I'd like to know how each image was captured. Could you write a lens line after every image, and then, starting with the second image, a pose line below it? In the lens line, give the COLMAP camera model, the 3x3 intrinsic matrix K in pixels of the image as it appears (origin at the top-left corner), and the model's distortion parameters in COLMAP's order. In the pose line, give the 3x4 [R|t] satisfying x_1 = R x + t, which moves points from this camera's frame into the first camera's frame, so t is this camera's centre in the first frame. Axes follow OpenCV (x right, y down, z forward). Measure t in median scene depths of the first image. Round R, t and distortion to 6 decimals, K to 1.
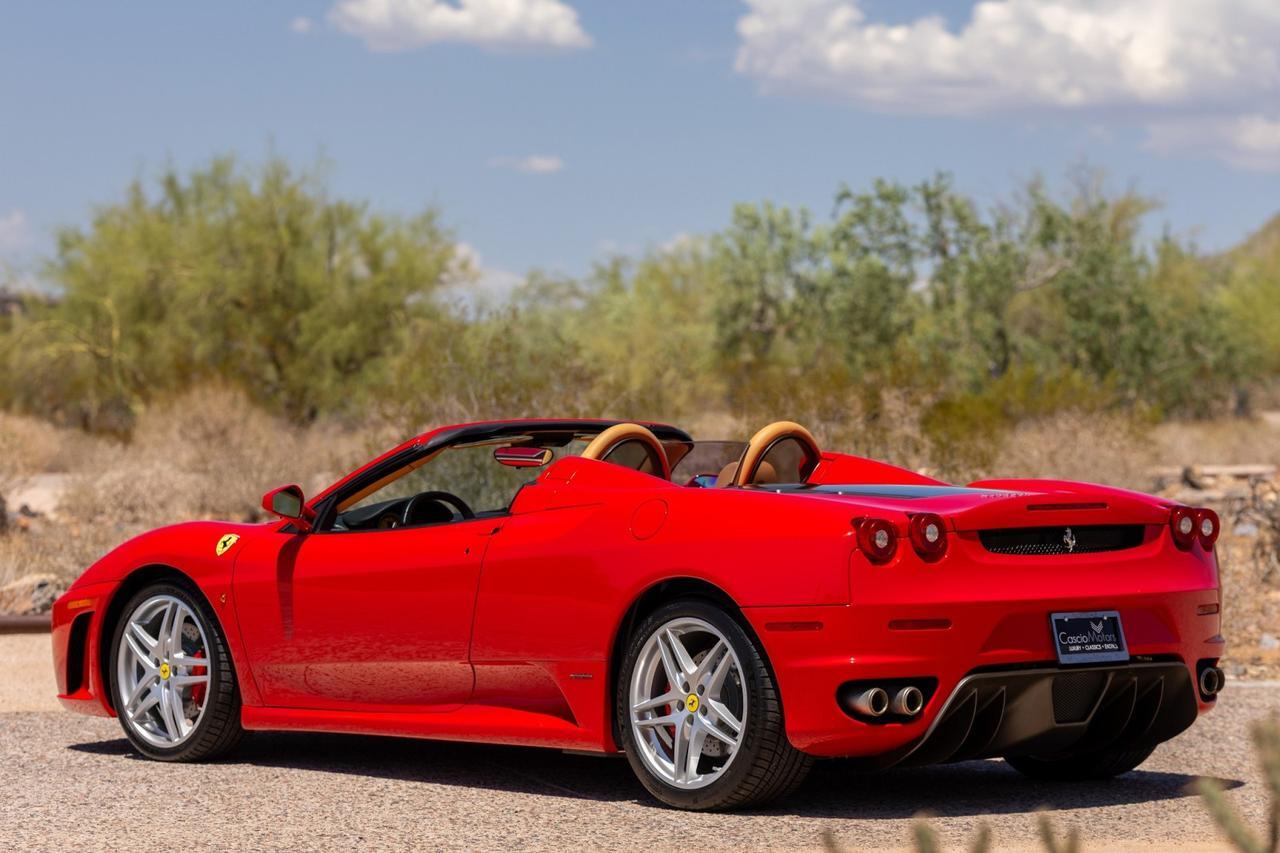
lens RADIAL K [[7087.1, 0, 647.8], [0, 7087.1, 430.3], [0, 0, 1]] dist [-1.083799, 0.000000]
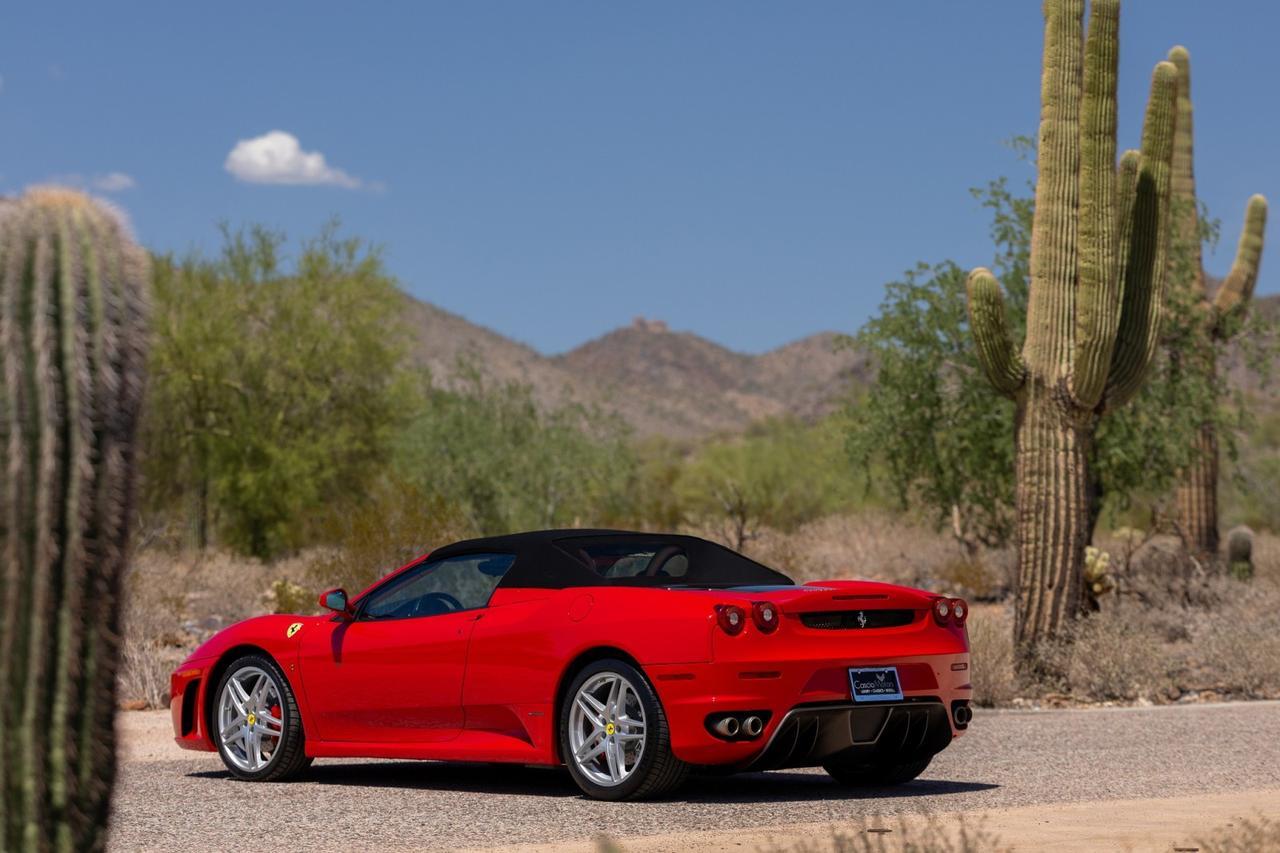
lens RADIAL K [[7087.1, 0, 633.4], [0, 7087.1, 423.4], [0, 0, 1]] dist [-1.083799, 0.000000]
pose [[0.999973, -0.007251, -0.000668, 0.012710], [0.007234, 0.999695, -0.023614, 0.009065], [0.000839, 0.023608, 0.999721, -0.497502]]
